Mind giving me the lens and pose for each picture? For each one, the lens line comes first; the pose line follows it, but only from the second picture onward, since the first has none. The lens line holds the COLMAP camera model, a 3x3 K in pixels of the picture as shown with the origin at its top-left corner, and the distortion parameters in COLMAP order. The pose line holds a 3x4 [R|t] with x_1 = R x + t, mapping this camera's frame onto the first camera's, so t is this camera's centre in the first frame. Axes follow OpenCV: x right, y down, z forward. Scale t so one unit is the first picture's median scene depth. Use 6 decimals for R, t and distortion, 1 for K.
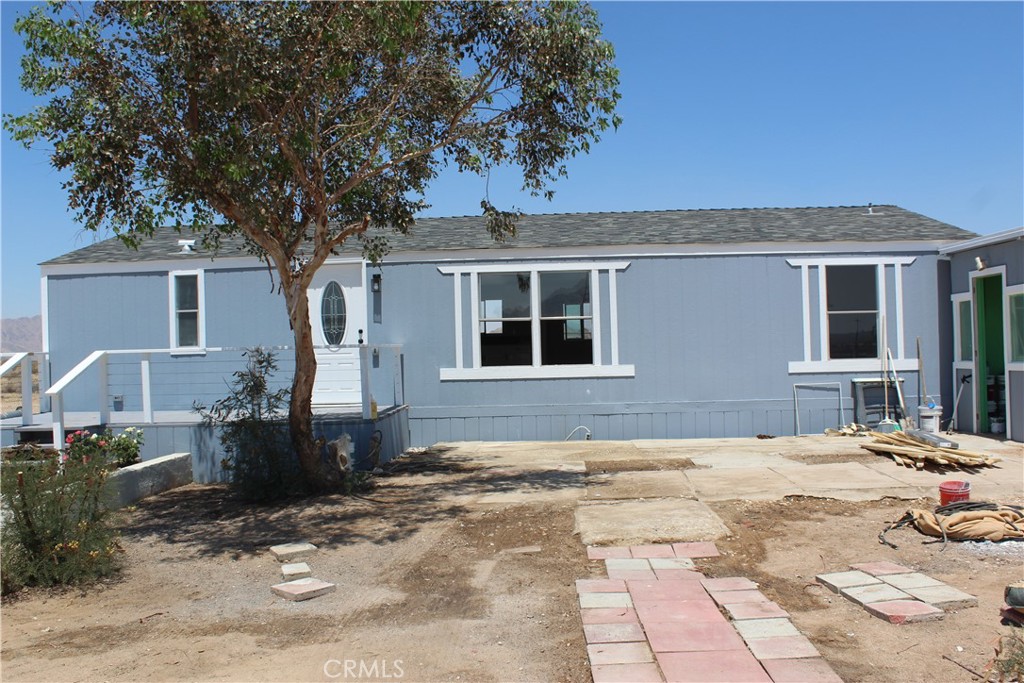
lens RADIAL K [[920.4, 0, 513.6], [0, 920.4, 336.4], [0, 0, 1]] dist [-0.122589, 0.082011]
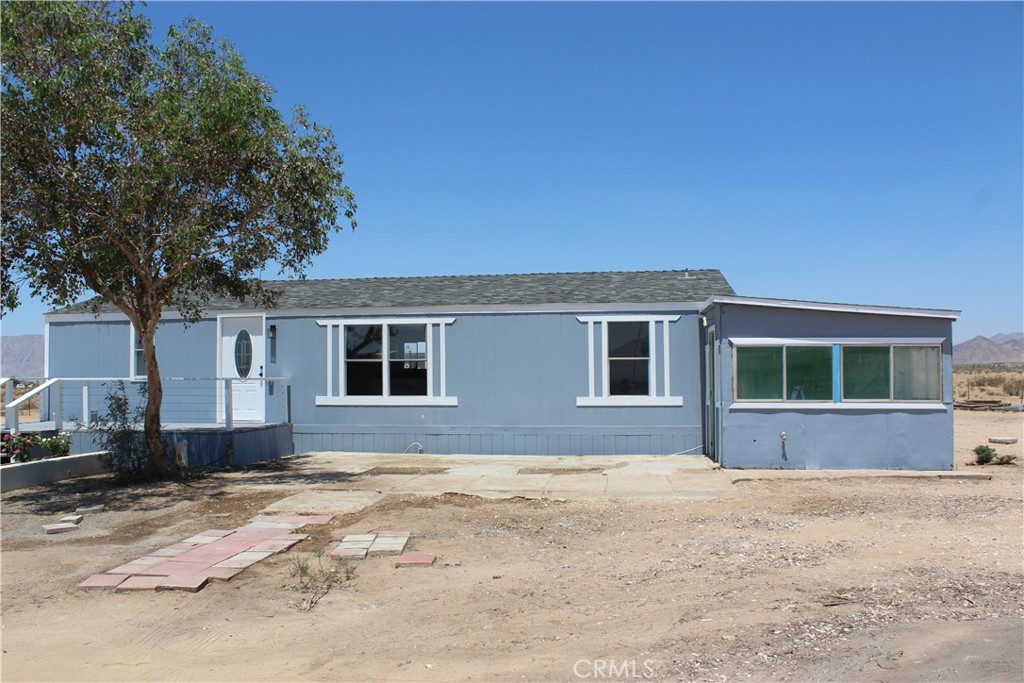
lens RADIAL K [[835.4, 0, 512.5], [0, 835.4, 345.1], [0, 0, 1]] dist [-0.104492, 0.013784]
pose [[0.993968, 0.013024, -0.108896, 0.338584], [-0.015979, 0.999526, -0.026310, -0.012665], [0.108502, 0.027891, 0.993705, -0.172082]]
